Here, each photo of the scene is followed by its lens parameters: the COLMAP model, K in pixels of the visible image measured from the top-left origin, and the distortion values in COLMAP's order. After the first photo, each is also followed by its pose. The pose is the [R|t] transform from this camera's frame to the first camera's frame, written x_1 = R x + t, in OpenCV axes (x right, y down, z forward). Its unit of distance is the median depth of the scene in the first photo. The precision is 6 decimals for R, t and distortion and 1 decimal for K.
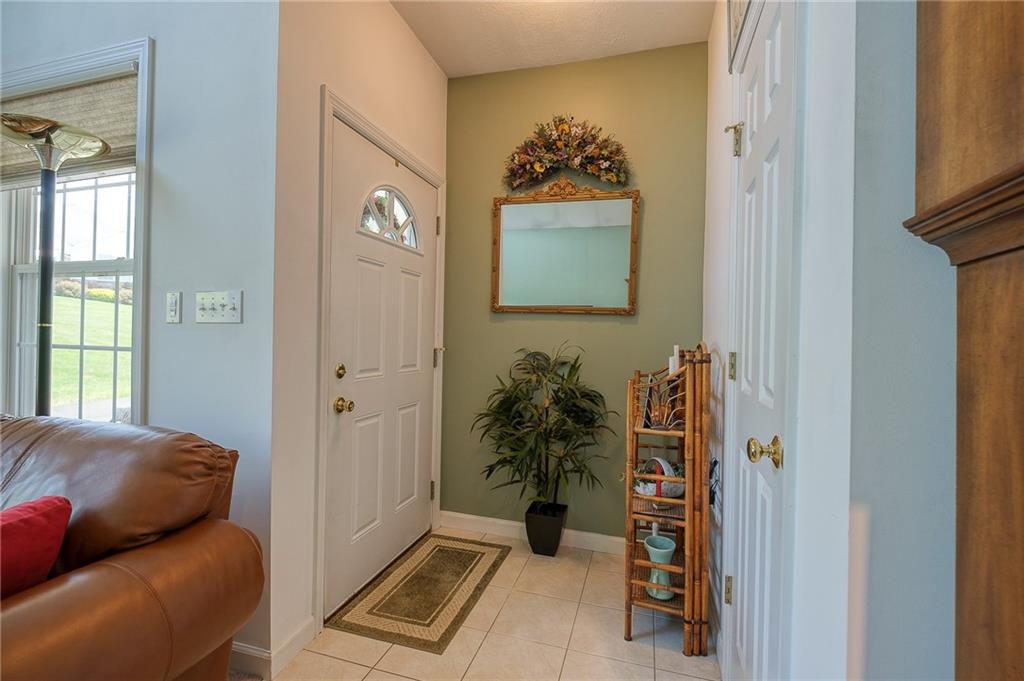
lens RADIAL K [[449.7, 0, 512.0], [0, 449.7, 340.5], [0, 0, 1]] dist [0.000886, -0.000088]
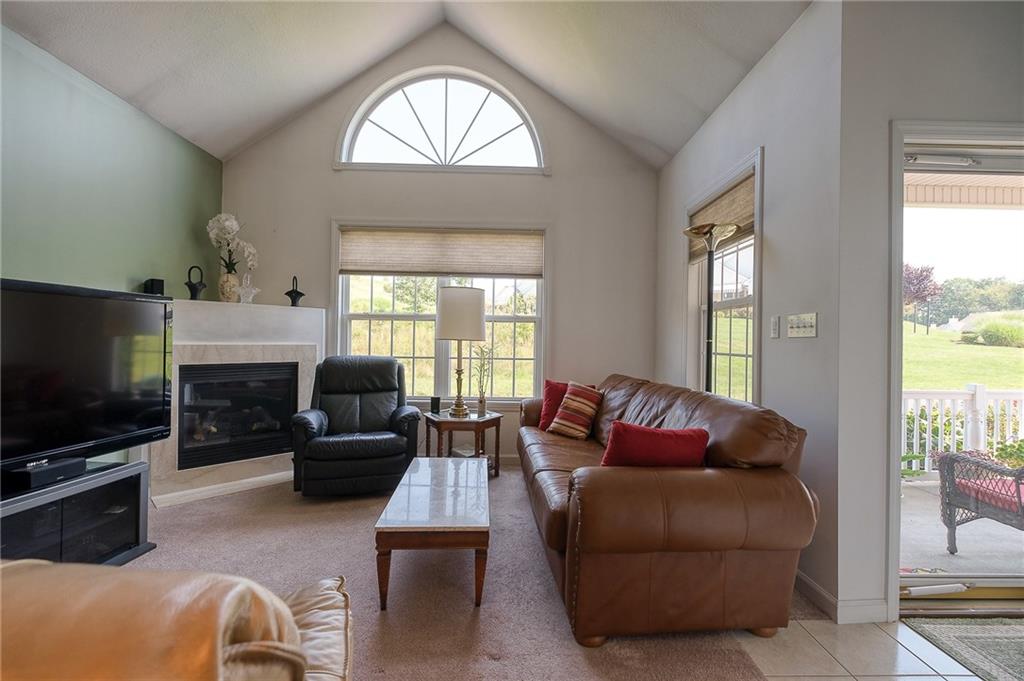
lens RADIAL K [[449.7, 0, 512.0], [0, 449.7, 340.5], [0, 0, 1]] dist [0.000886, -0.000088]
pose [[0.300629, -0.018215, -0.953567, 0.362289], [-0.006600, 0.999754, -0.021178, 0.005249], [0.953718, 0.012660, 0.300434, -0.229482]]
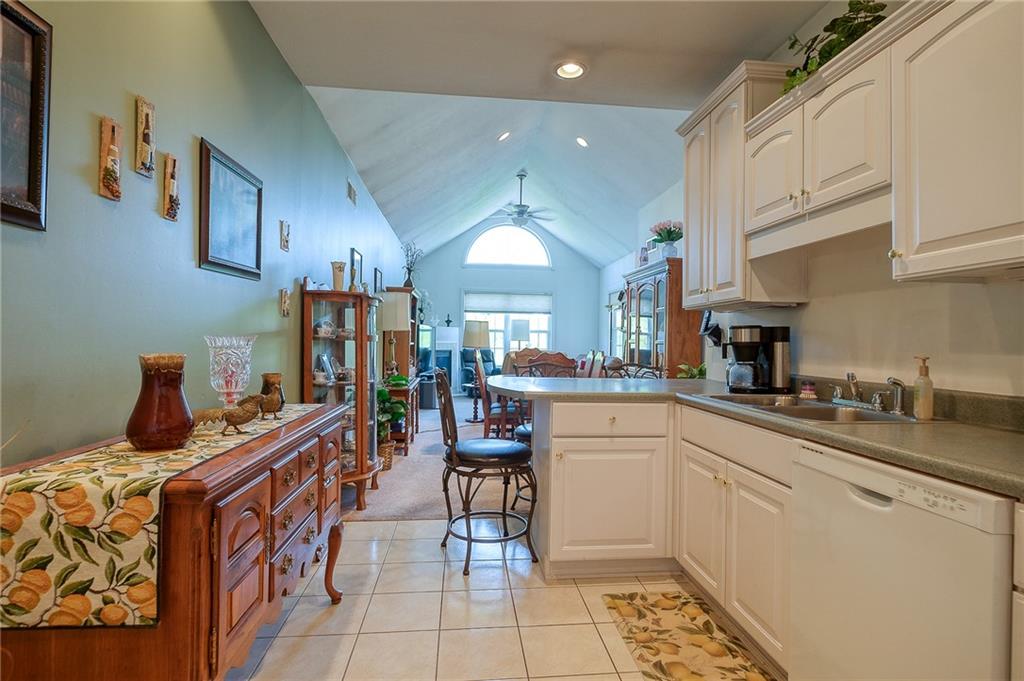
lens RADIAL K [[548.2, 0, 512.0], [0, 548.2, 340.5], [0, 0, 1]] dist [0.000653, 0.000206]
pose [[0.393819, -0.028898, -0.918734, 4.398394], [0.001984, 0.999530, -0.030589, 0.164318], [0.919186, 0.010224, 0.393691, -2.619527]]
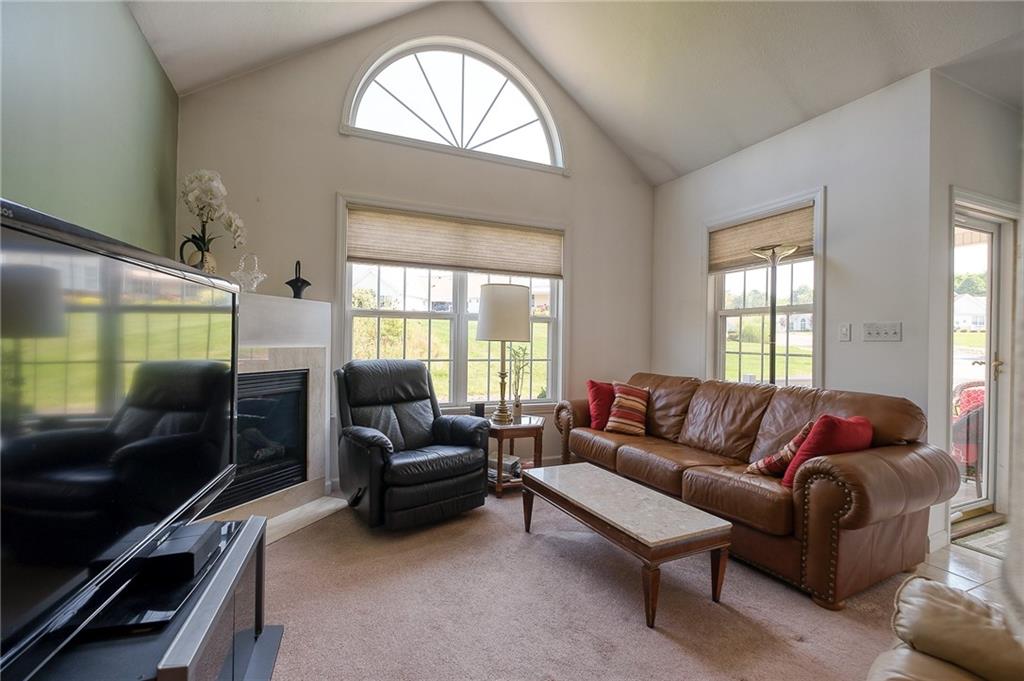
lens RADIAL K [[460.1, 0, 512.0], [0, 460.1, 340.5], [0, 0, 1]] dist [-0.000029, -0.000504]
pose [[0.650368, -0.011533, -0.759532, -0.216179], [0.000878, 0.999895, -0.014431, -0.015127], [0.759619, 0.008719, 0.650310, -1.207644]]
